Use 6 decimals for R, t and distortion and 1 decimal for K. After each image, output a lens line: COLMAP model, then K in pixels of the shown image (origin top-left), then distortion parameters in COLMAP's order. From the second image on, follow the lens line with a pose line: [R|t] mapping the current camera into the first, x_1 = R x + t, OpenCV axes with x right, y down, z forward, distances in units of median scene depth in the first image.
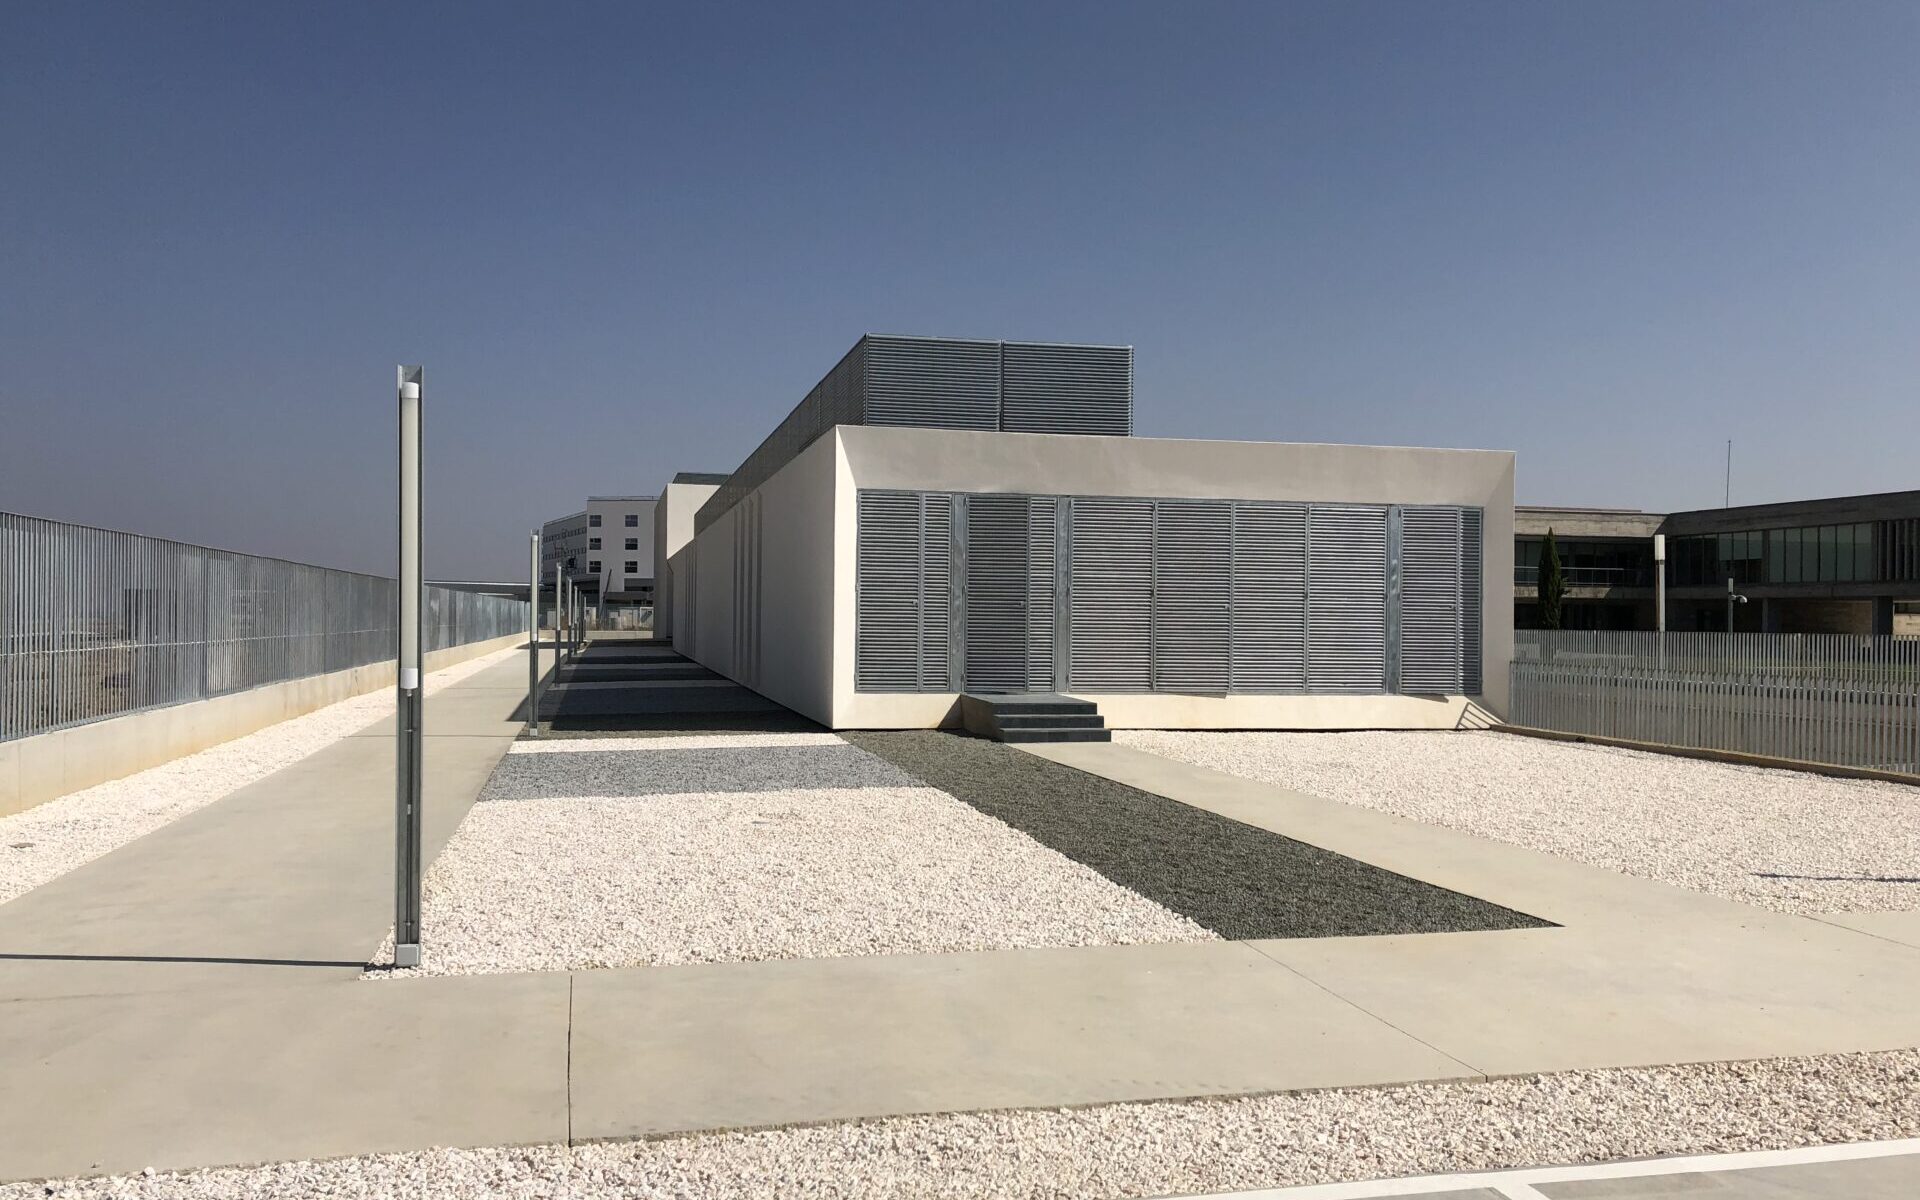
lens RADIAL K [[1573.2, 0, 960.3], [0, 1573.2, 602.9], [0, 0, 1]] dist [0.001667, 0.000403]
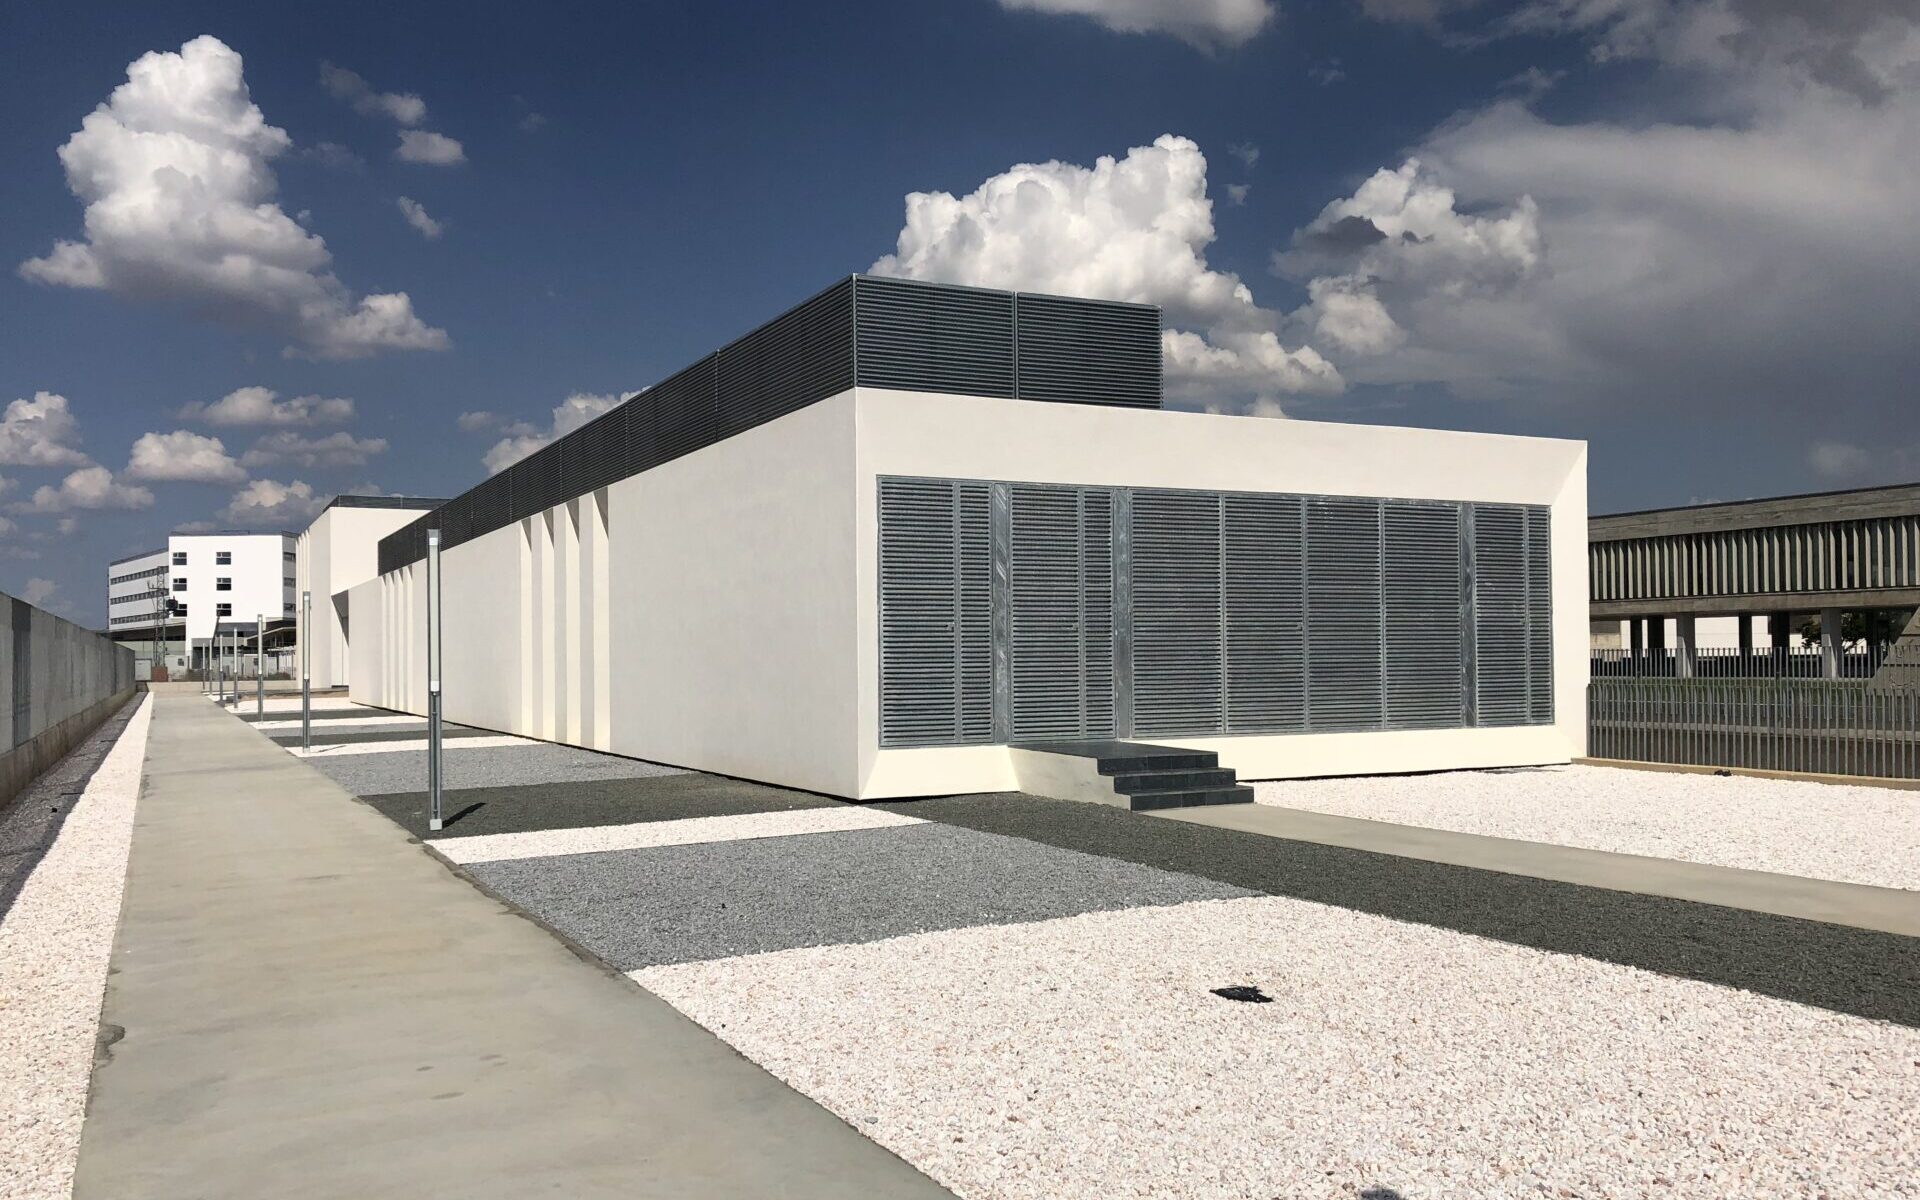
lens RADIAL K [[1573.2, 0, 960.3], [0, 1573.2, 602.9], [0, 0, 1]] dist [0.001667, 0.000403]
pose [[0.969825, -0.013760, 0.243415, -0.198400], [0.019480, 0.999587, -0.021109, 0.004311], [-0.243024, 0.025213, 0.969692, 0.256430]]
